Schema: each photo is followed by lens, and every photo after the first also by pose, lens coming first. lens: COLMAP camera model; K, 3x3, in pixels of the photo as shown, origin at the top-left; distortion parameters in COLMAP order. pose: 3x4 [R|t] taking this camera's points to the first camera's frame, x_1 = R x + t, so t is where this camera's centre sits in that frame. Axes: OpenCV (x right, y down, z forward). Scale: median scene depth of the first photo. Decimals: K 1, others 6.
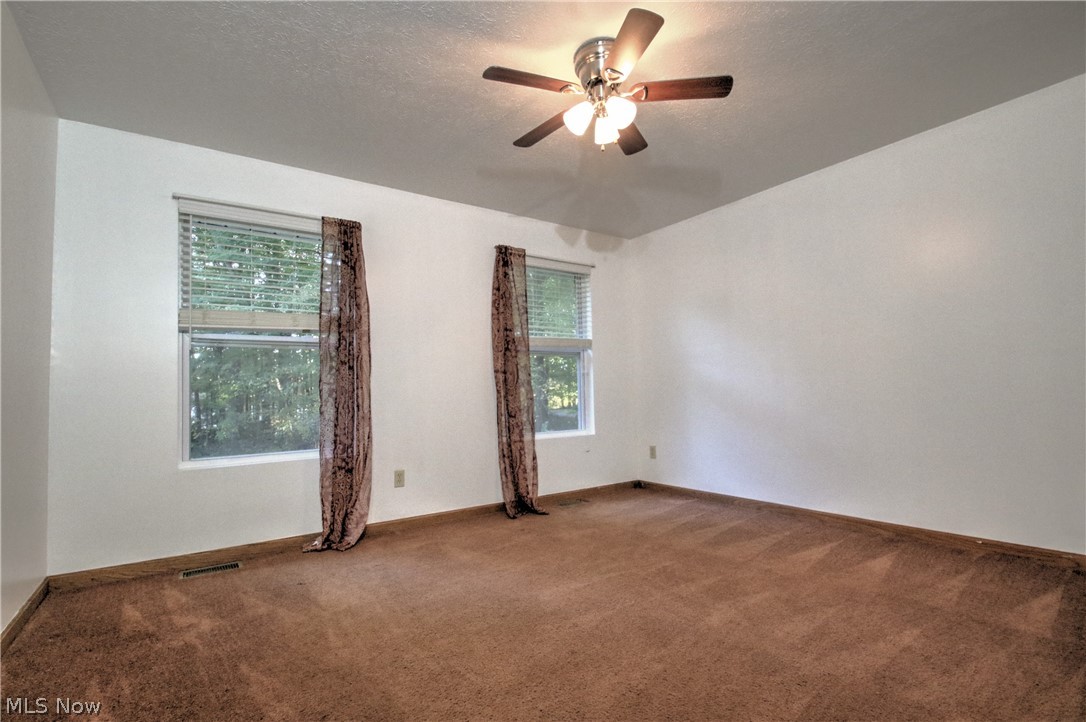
lens RADIAL K [[513.0, 0, 541.0], [0, 513.0, 364.7], [0, 0, 1]] dist [-0.002346, -0.003227]
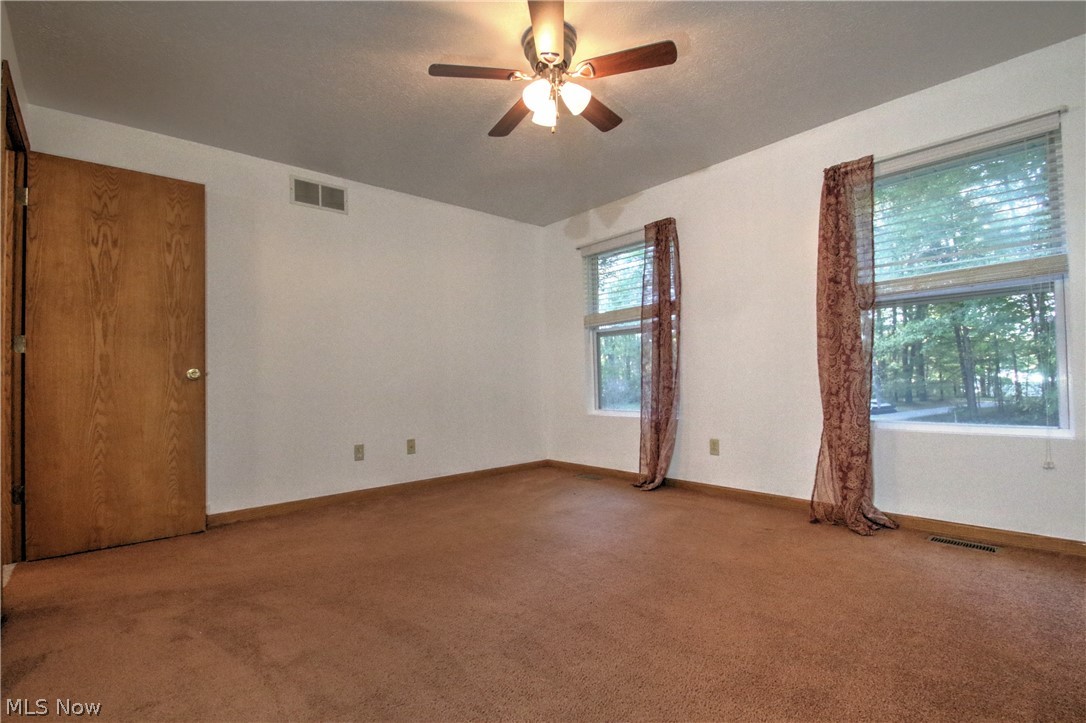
lens RADIAL K [[513.0, 0, 541.0], [0, 513.0, 365.5], [0, 0, 1]] dist [-0.002346, -0.003227]
pose [[0.097724, -0.003090, -0.995209, 0.687875], [0.079230, 0.996845, 0.004685, 0.021622], [0.992055, -0.079308, 0.097660, 0.524179]]
